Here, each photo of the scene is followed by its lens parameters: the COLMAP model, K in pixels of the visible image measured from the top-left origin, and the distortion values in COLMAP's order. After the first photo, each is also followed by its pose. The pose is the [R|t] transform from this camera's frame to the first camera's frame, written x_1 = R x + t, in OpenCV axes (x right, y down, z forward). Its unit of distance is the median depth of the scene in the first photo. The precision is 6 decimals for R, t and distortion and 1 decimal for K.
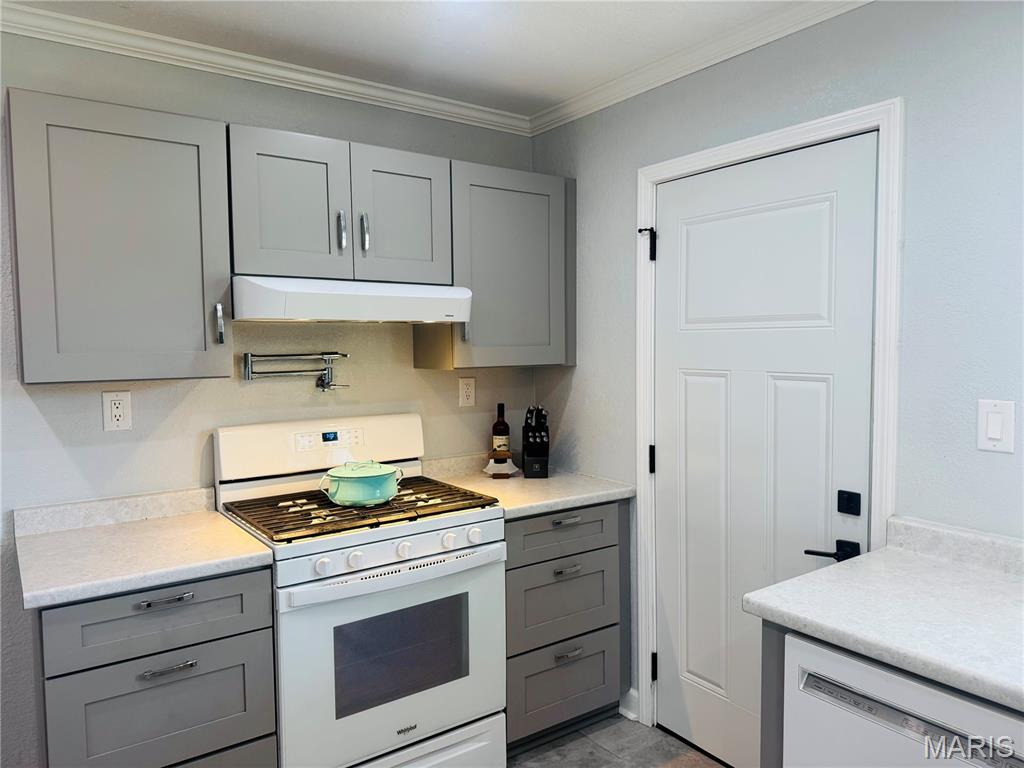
lens RADIAL K [[726.4, 0, 498.9], [0, 726.4, 385.1], [0, 0, 1]] dist [0.080818, -0.044899]
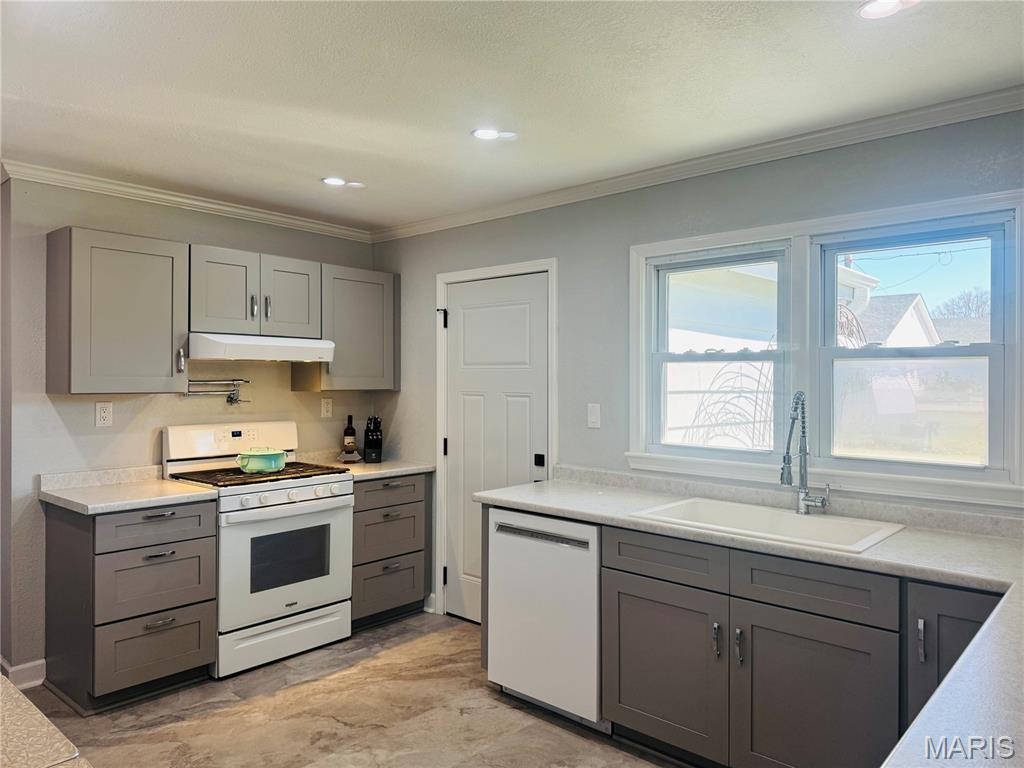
lens RADIAL K [[726.4, 0, 521.8], [0, 726.4, 369.3], [0, 0, 1]] dist [0.080818, -0.044899]
pose [[0.967833, 0.015237, 0.251133, -0.042402], [0.004269, 0.997026, -0.076944, 0.059752], [-0.251558, 0.075541, 0.964890, -0.714396]]
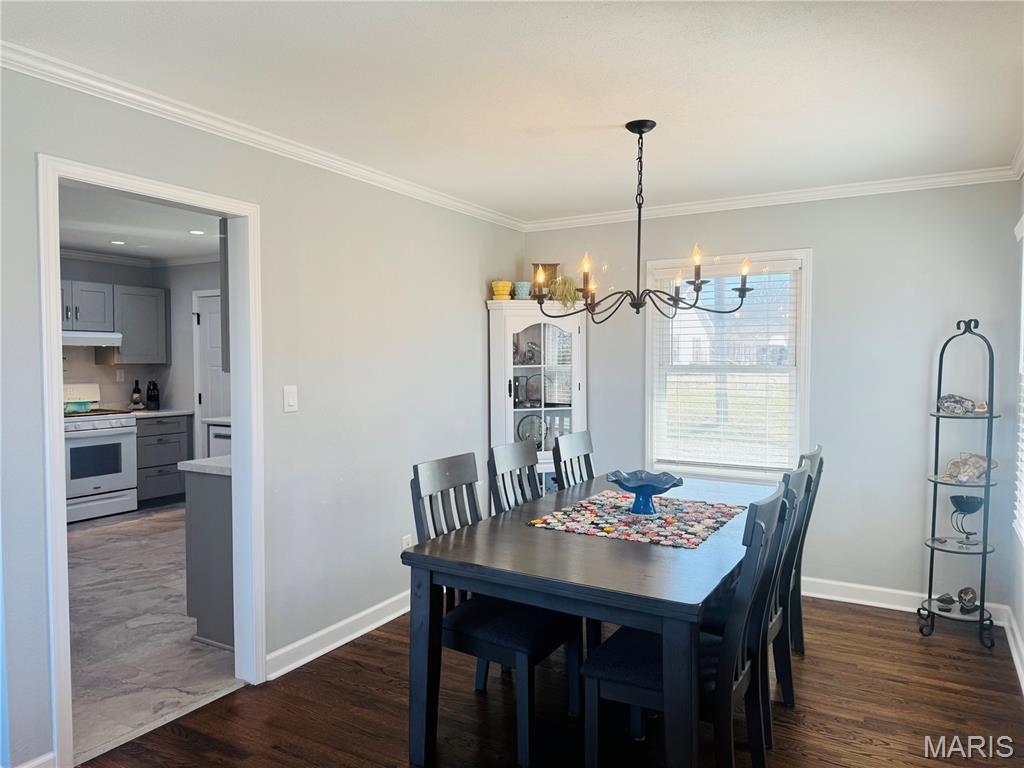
lens RADIAL K [[726.4, 0, 482.2], [0, 726.4, 388.1], [0, 0, 1]] dist [0.080818, -0.044899]
pose [[0.921809, -0.010604, 0.387499, 0.133835], [0.021434, 0.999491, -0.023636, 0.163277], [-0.387051, 0.030094, 0.921567, -2.067478]]
